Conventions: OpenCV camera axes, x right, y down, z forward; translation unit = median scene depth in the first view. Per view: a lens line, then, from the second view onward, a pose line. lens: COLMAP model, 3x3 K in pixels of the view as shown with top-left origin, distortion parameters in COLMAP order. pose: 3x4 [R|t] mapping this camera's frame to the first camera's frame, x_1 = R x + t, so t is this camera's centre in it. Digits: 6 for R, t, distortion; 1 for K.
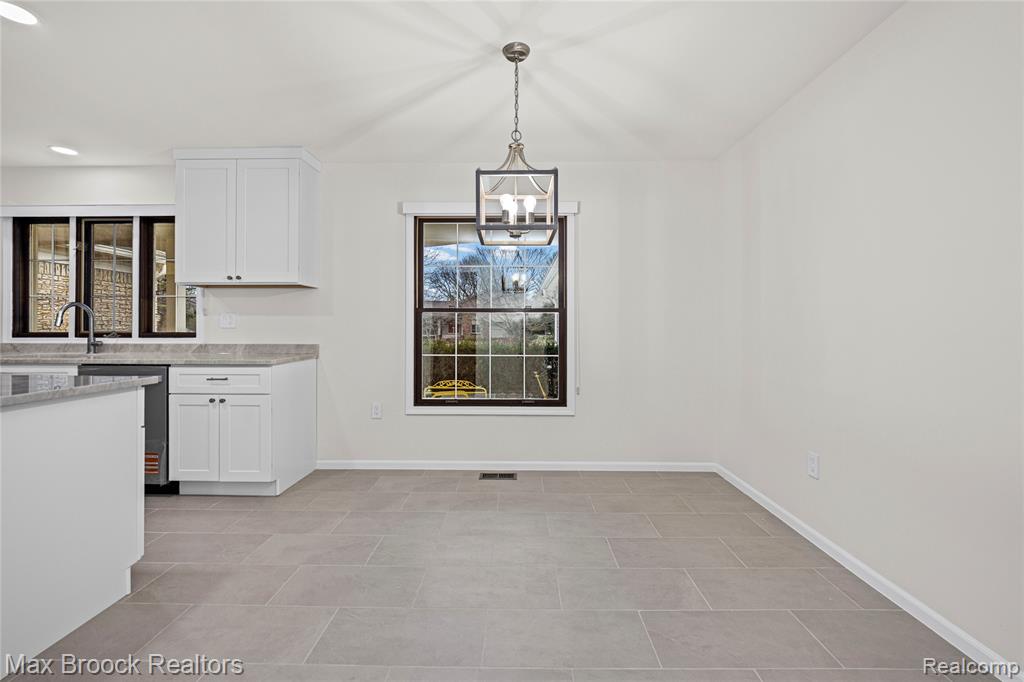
lens RADIAL K [[425.0, 0, 510.9], [0, 425.0, 321.7], [0, 0, 1]] dist [0.009202, -0.010200]
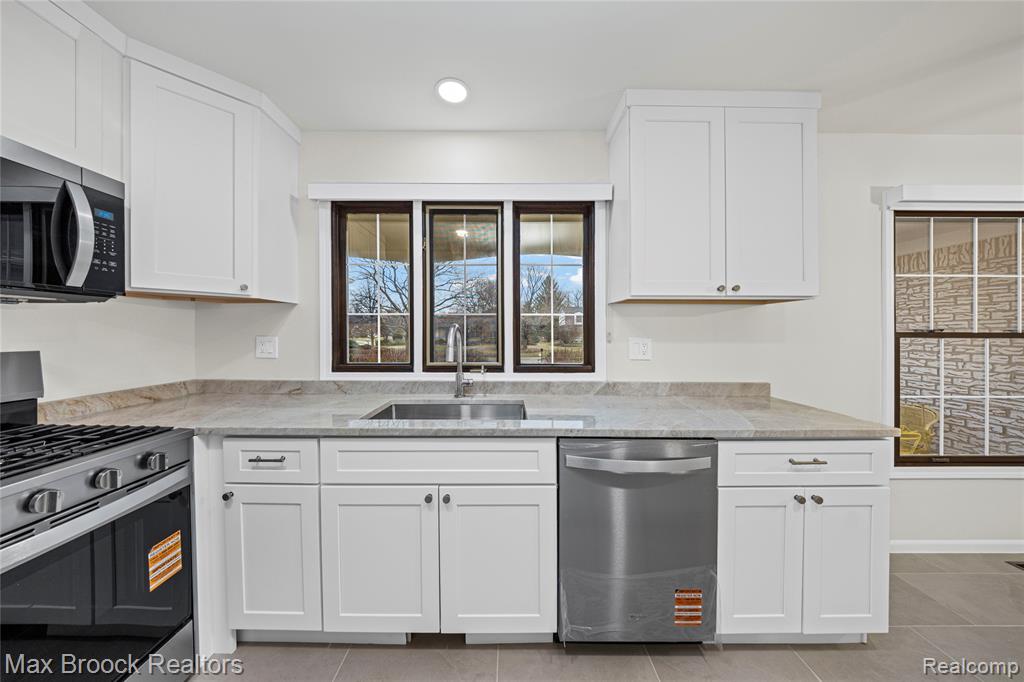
lens RADIAL K [[320.4, 0, 509.1], [0, 320.4, 331.5], [0, 0, 1]] dist [-0.008436, -0.000176]
pose [[0.999961, 0.003352, 0.008225, -0.898098], [-0.003442, 0.999934, 0.010964, -0.037877], [-0.008188, -0.010992, 0.999906, 0.469164]]
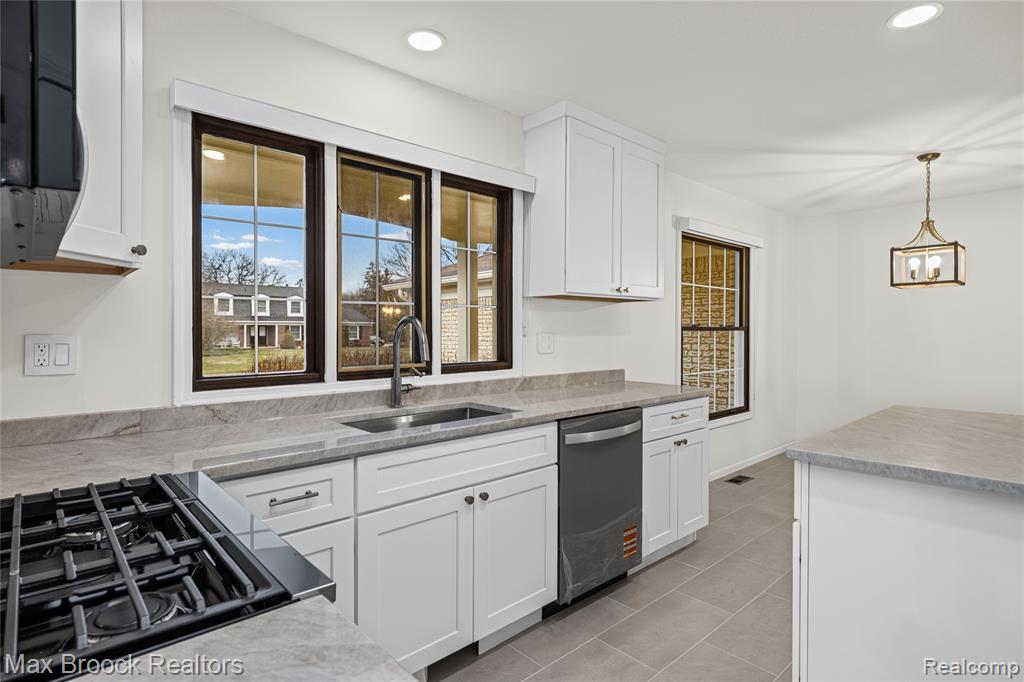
lens RADIAL K [[519.8, 0, 511.7], [0, 519.8, 330.8], [0, 0, 1]] dist [0.012707, -0.014932]
pose [[0.734956, -0.002851, 0.678108, -1.320060], [-0.008384, 0.999877, 0.013291, -0.035263], [-0.678062, -0.015454, 0.734842, 0.392867]]
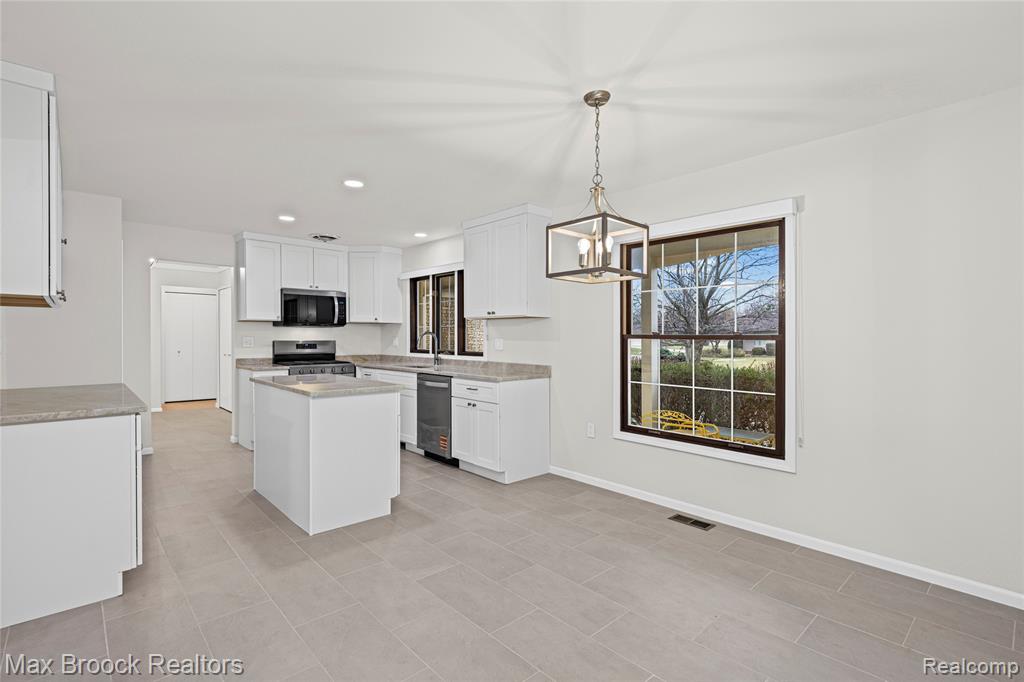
lens RADIAL K [[477.5, 0, 516.6], [0, 477.5, 335.4], [0, 0, 1]] dist [0.001364, -0.000429]
pose [[0.694015, 0.001210, -0.719959, 0.424239], [0.005249, 0.999964, 0.006741, -0.039495], [0.719941, -0.008458, 0.693984, 0.029415]]
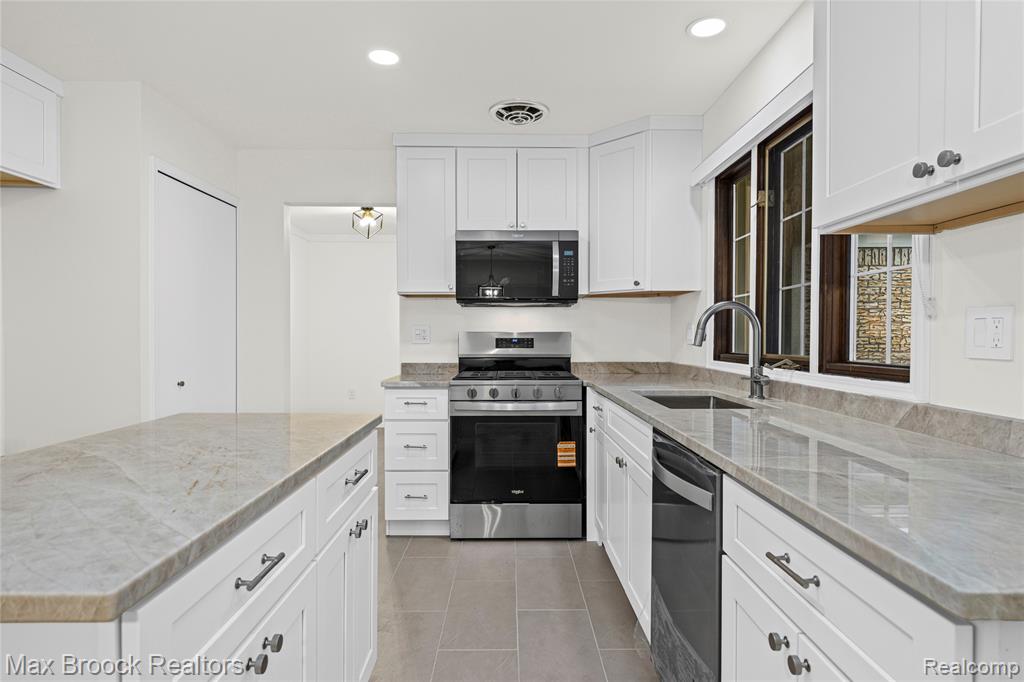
lens RADIAL K [[568.3, 0, 512.0], [0, 568.3, 341.0], [0, 0, 1]] dist [-0.000026, -0.000420]
pose [[0.013316, 0.008106, -0.999878, -0.290623], [0.011669, 0.999898, 0.008262, -0.004270], [0.999843, -0.011778, 0.013220, 0.681561]]
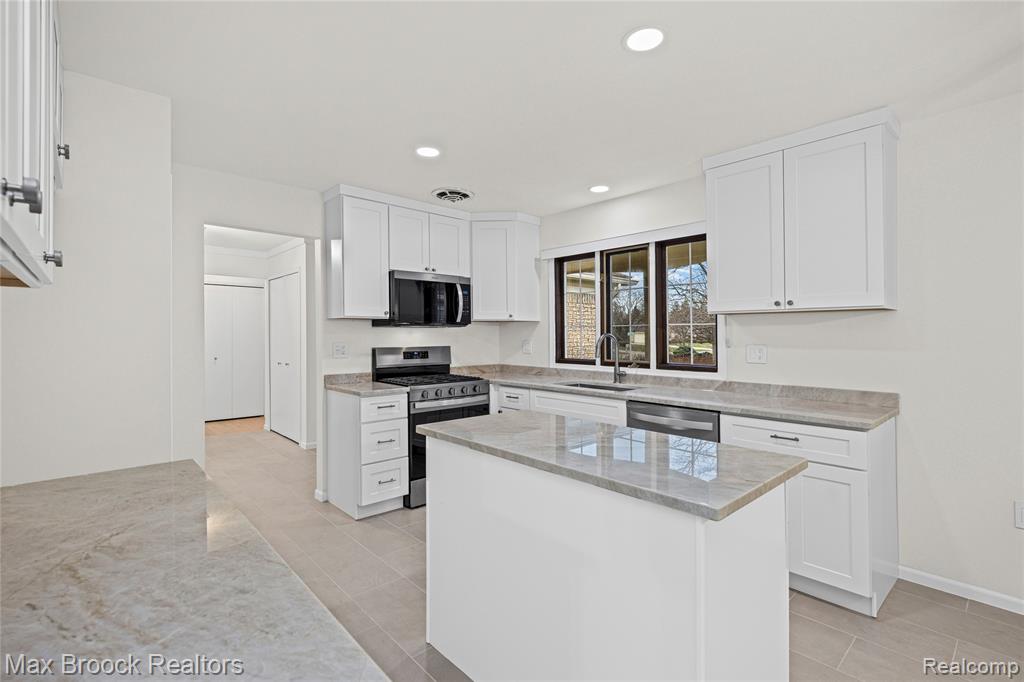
lens RADIAL K [[471.9, 0, 515.4], [0, 471.9, 328.6], [0, 0, 1]] dist [-0.003509, -0.000568]
pose [[0.684041, -0.008887, -0.729389, -0.325857], [0.010280, 0.999944, -0.002542, -0.054265], [0.729371, -0.005759, 0.684094, 0.050596]]
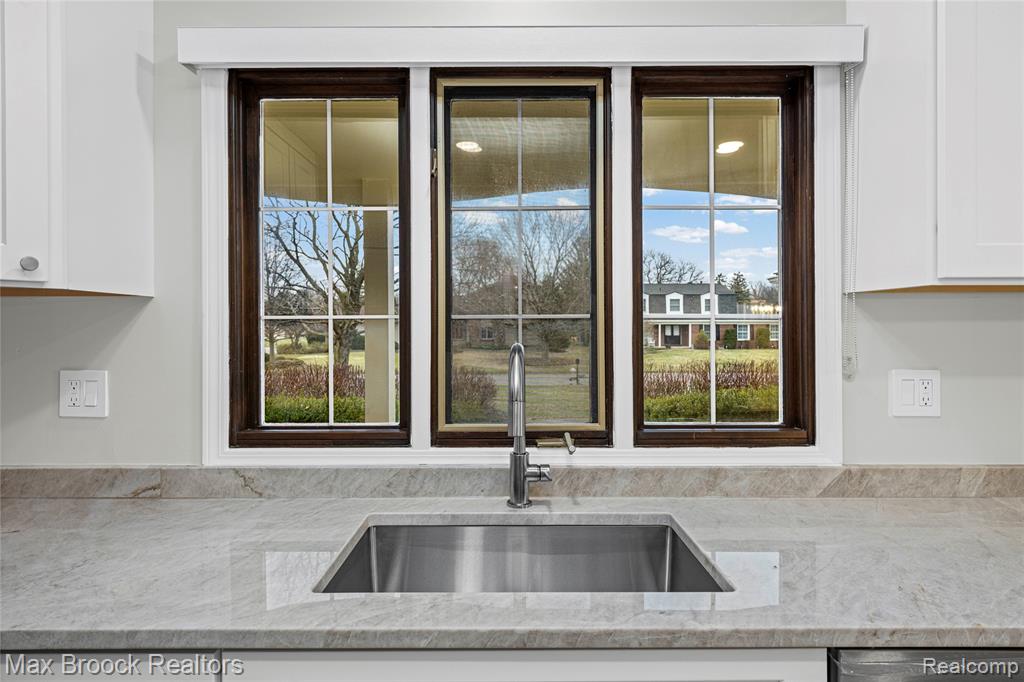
lens RADIAL K [[566.7, 0, 512.7], [0, 566.7, 318.9], [0, 0, 1]] dist [-0.002374, -0.001256]
pose [[0.999953, -0.002445, 0.009406, -0.982461], [0.002477, 0.999991, -0.003478, -0.058466], [-0.009397, 0.003501, 0.999950, 0.579814]]
